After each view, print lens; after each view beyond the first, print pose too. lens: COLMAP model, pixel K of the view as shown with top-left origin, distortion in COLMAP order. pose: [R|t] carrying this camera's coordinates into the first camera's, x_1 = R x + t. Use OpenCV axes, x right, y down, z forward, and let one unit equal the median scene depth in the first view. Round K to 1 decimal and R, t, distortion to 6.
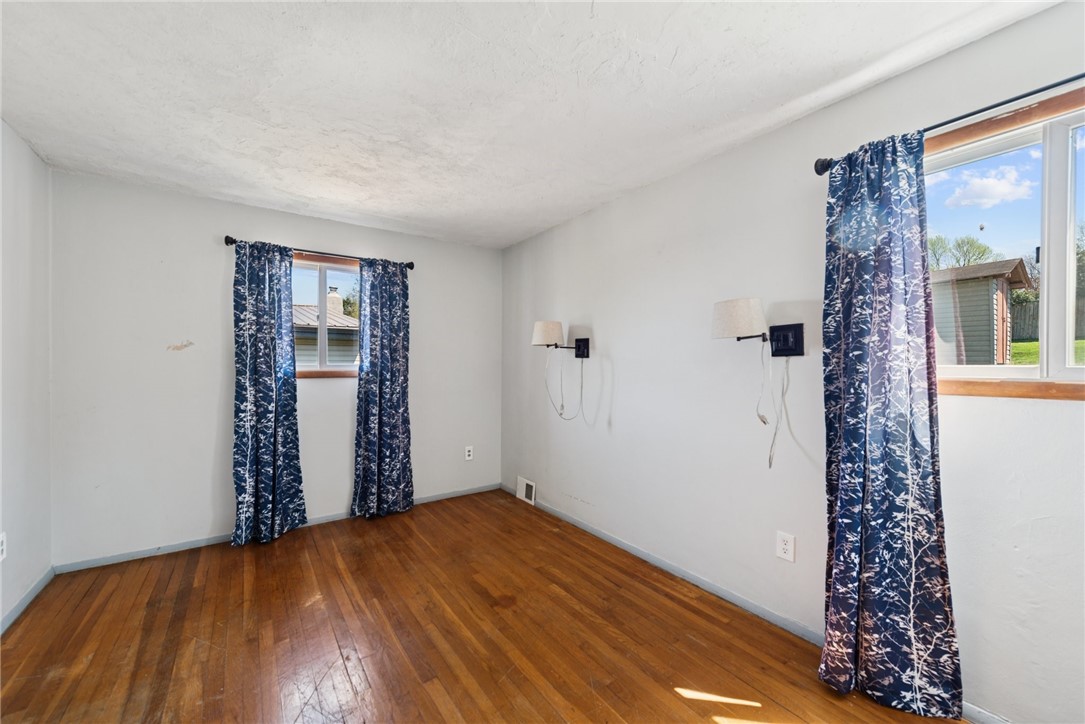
lens RADIAL K [[433.9, 0, 549.0], [0, 433.9, 364.5], [0, 0, 1]] dist [0.014763, -0.002014]
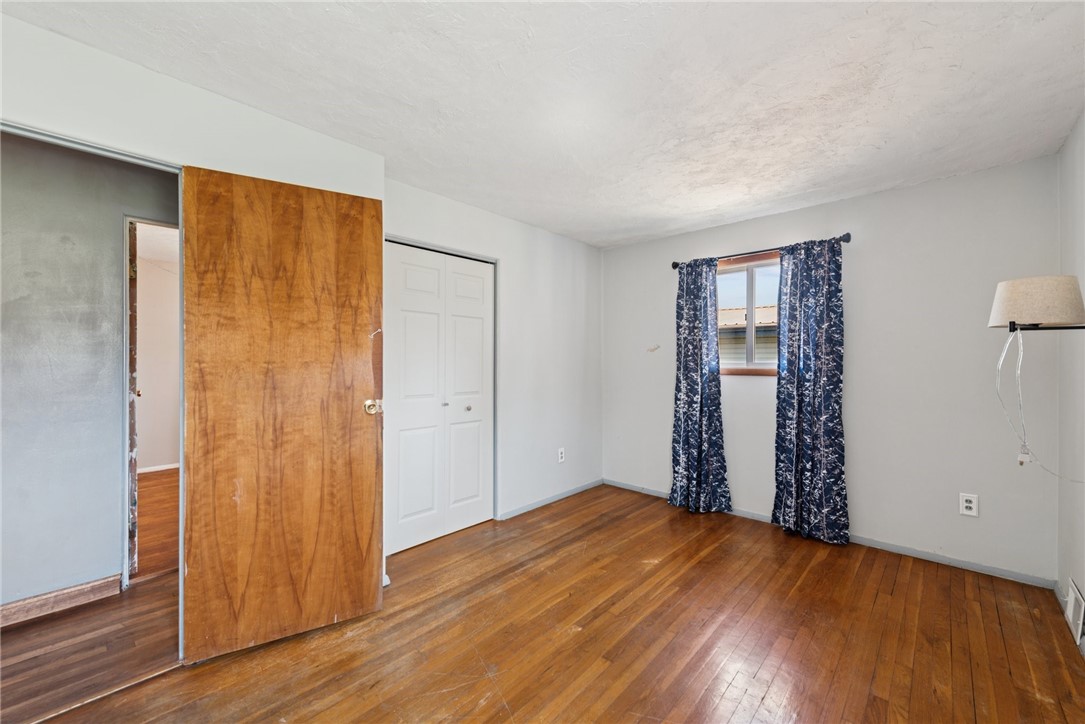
lens RADIAL K [[433.9, 0, 546.5], [0, 433.9, 359.4], [0, 0, 1]] dist [0.014763, -0.002014]
pose [[0.200167, -0.003835, -0.979754, 0.417164], [-0.001956, 0.999989, -0.004314, -0.001671], [0.979760, 0.002780, 0.200157, 0.361030]]
